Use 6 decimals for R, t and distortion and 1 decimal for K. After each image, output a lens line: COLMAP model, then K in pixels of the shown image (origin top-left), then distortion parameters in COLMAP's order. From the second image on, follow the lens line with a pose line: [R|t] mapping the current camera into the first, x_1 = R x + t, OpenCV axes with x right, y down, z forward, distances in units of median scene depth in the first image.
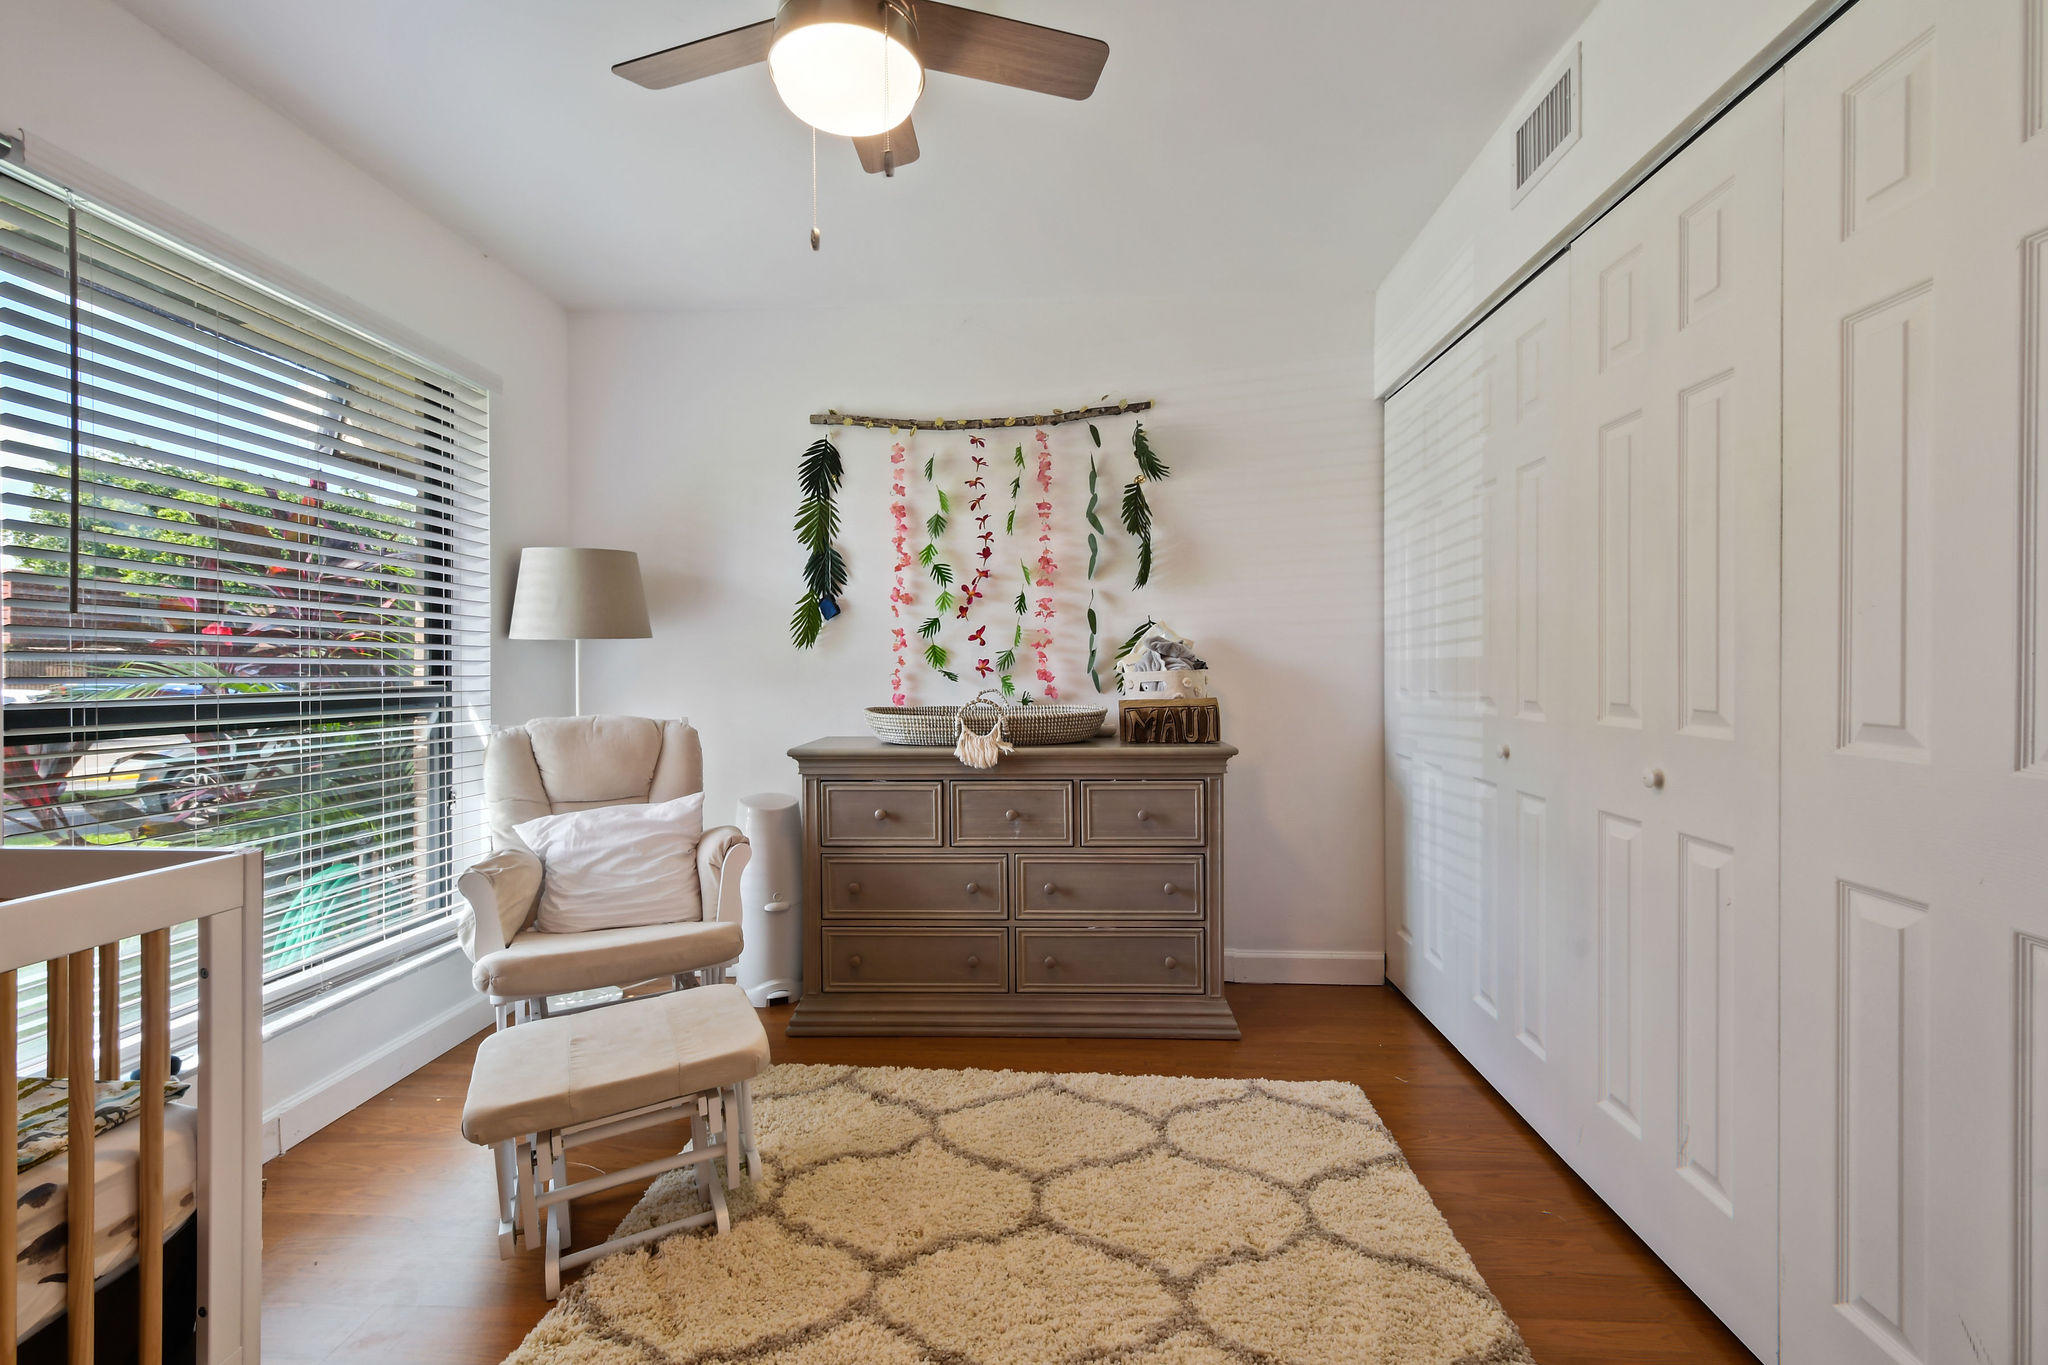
lens RADIAL K [[890.0, 0, 1024.7], [0, 890.0, 675.7], [0, 0, 1]] dist [0.011752, -0.018056]
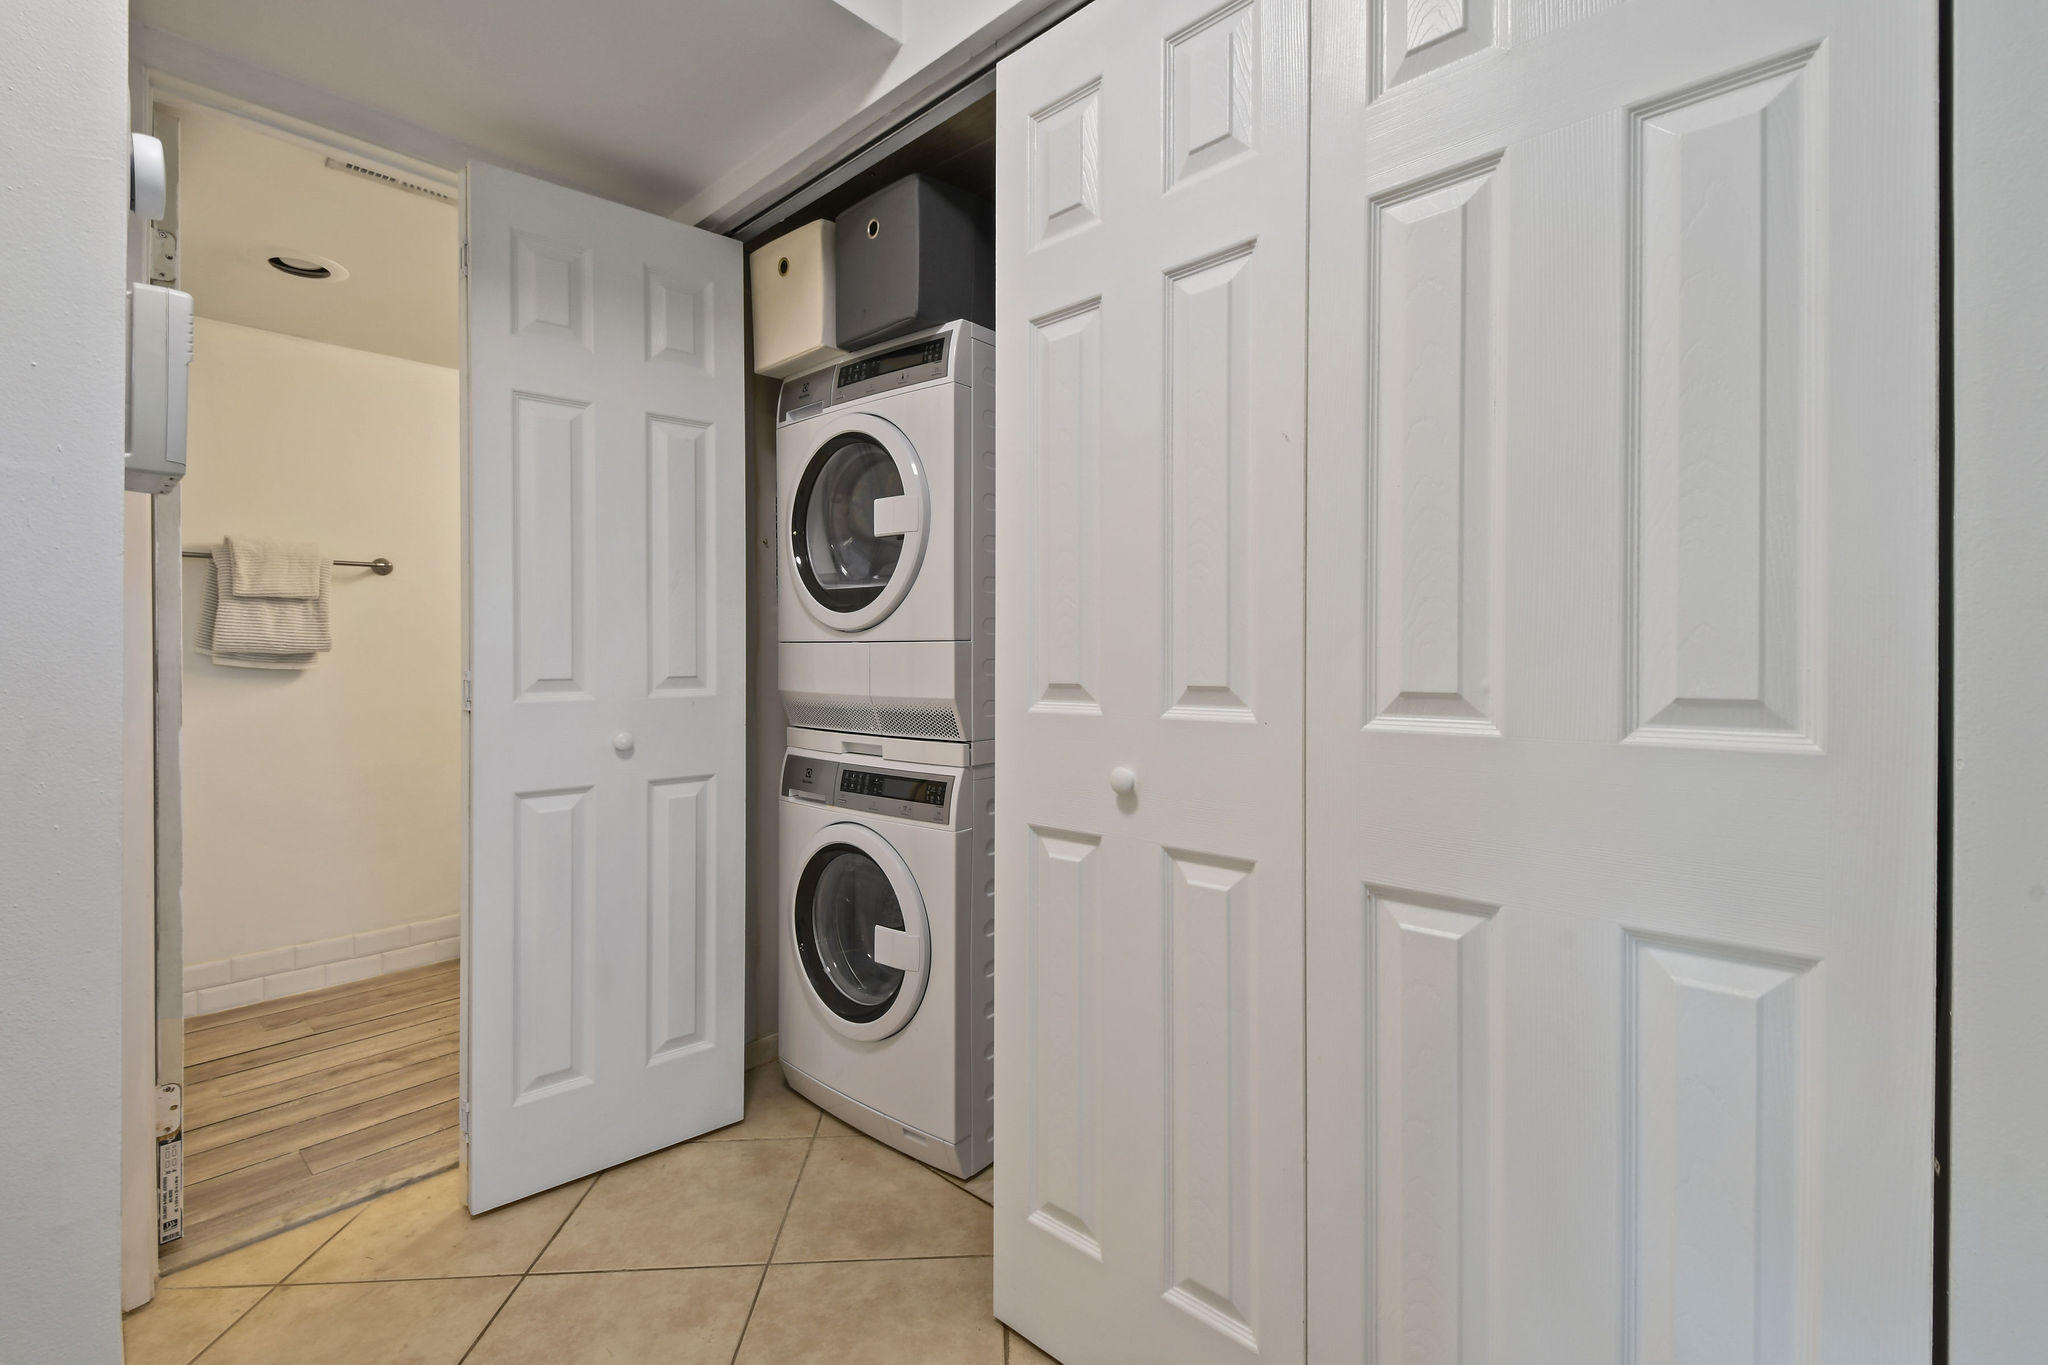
lens RADIAL K [[893.7, 0, 1017.0], [0, 893.7, 666.4], [0, 0, 1]] dist [0.017231, -0.015668]
pose [[0.647283, -0.004207, 0.762238, 0.079960], [0.006037, 0.999982, 0.000393, 0.020454], [-0.762226, 0.004348, 0.647296, 0.676664]]
